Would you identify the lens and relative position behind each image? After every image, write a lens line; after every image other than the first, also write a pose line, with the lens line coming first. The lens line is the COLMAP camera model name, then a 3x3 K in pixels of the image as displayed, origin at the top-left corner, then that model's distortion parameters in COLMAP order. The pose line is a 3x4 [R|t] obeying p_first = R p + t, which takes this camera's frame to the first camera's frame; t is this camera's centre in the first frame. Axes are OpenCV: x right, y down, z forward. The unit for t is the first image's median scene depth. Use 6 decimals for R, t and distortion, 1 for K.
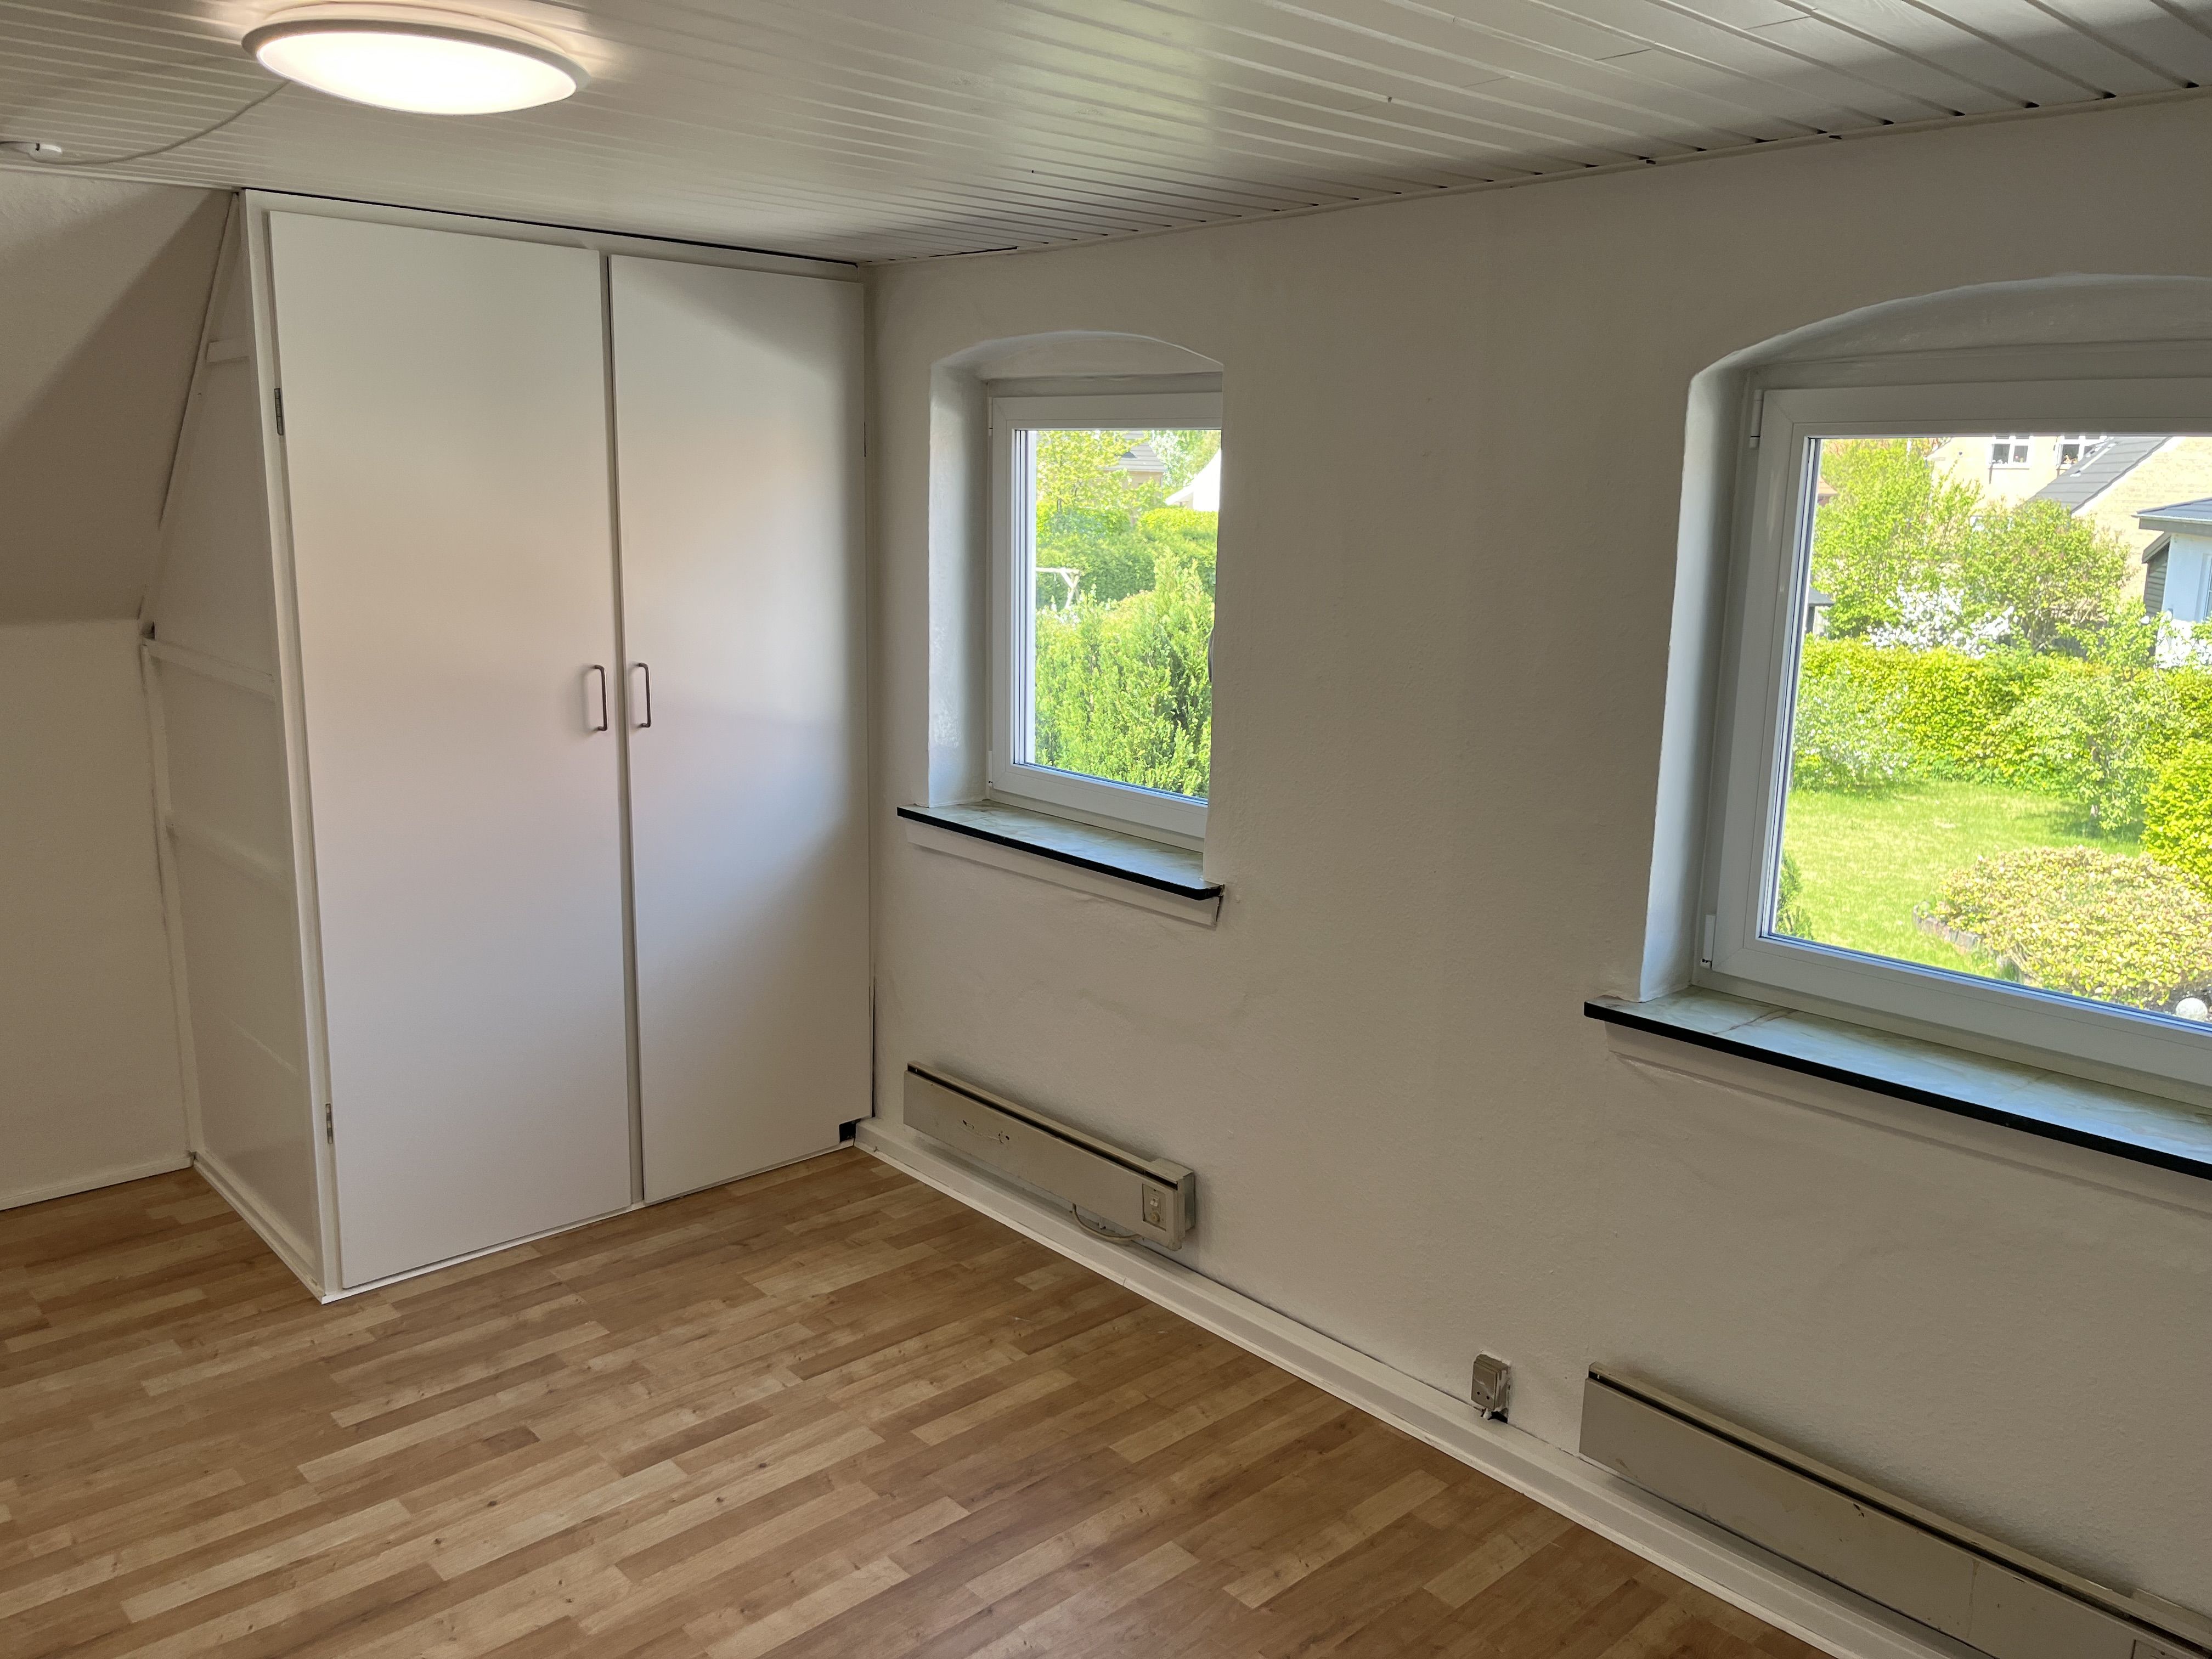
lens RADIAL K [[1676.3, 0, 1096.2], [0, 1676.3, 806.1], [0, 0, 1]] dist [0.030431, -0.062720]
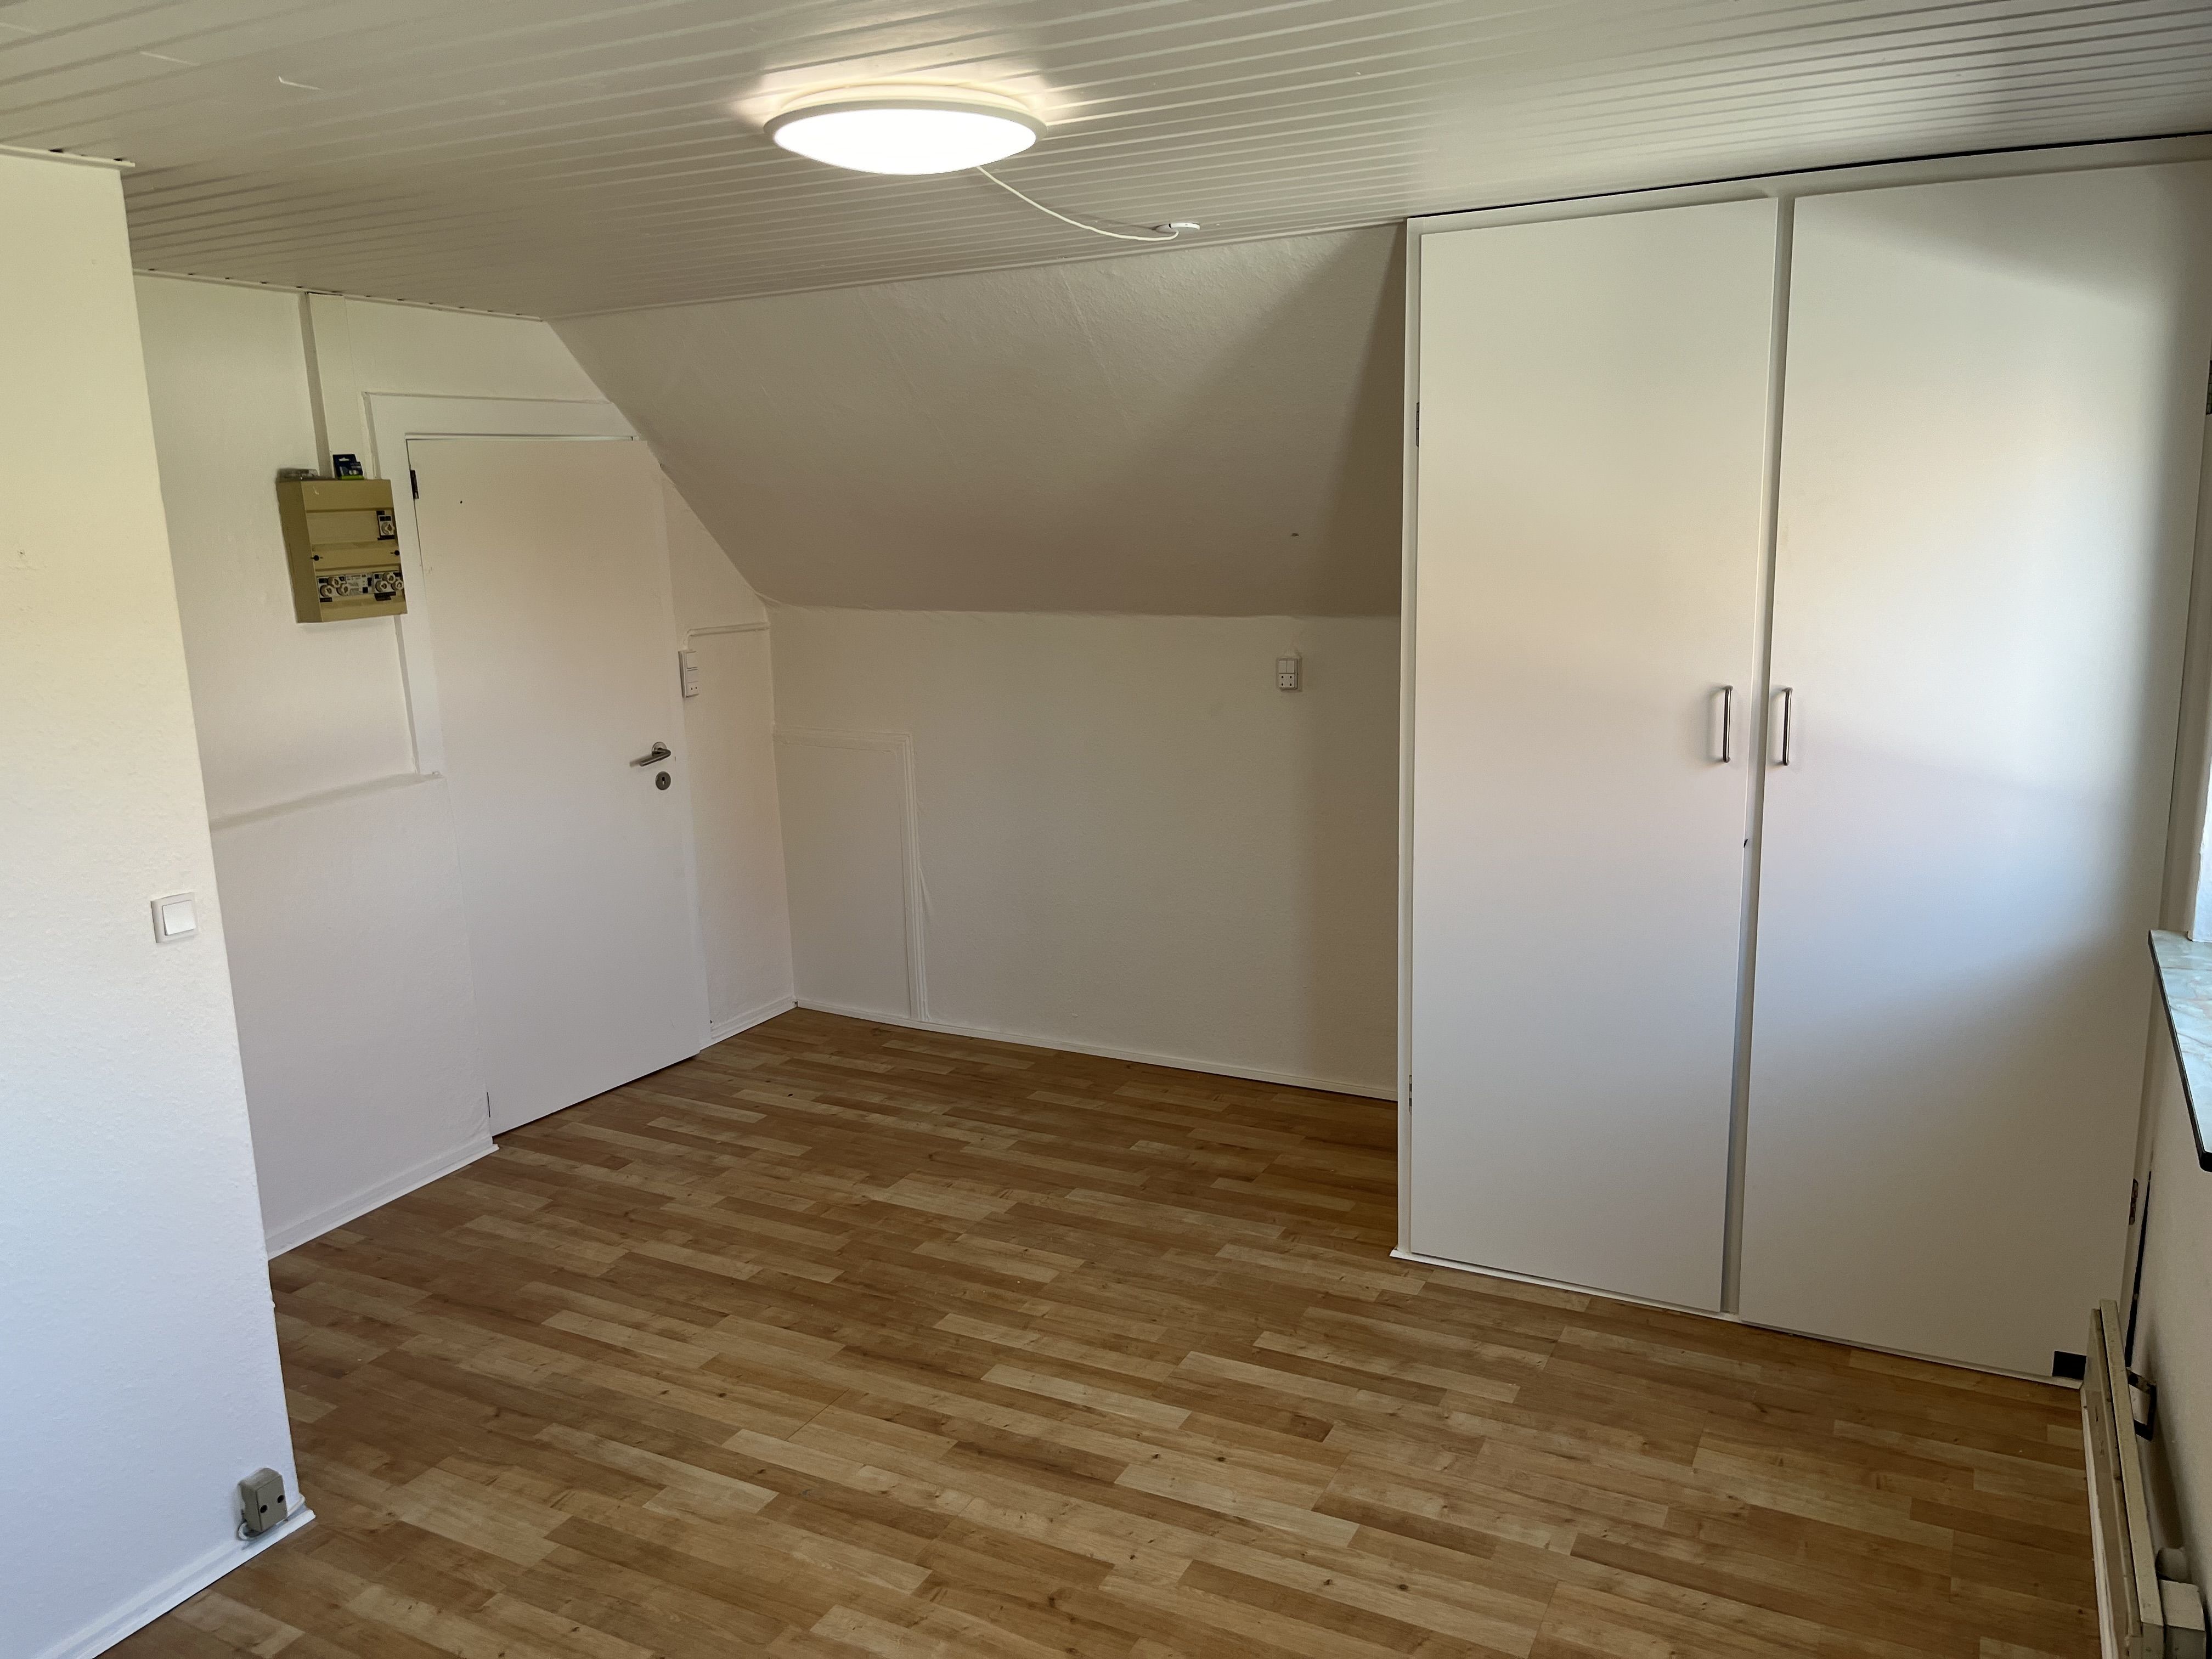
lens RADIAL K [[1676.3, 0, 1097.2], [0, 1676.3, 838.0], [0, 0, 1]] dist [0.030431, -0.062720]
pose [[0.316776, 0.158237, -0.935208, 0.467710], [-0.139050, 0.983081, 0.119238, -0.072975], [0.938253, 0.092269, 0.333420, 0.463173]]
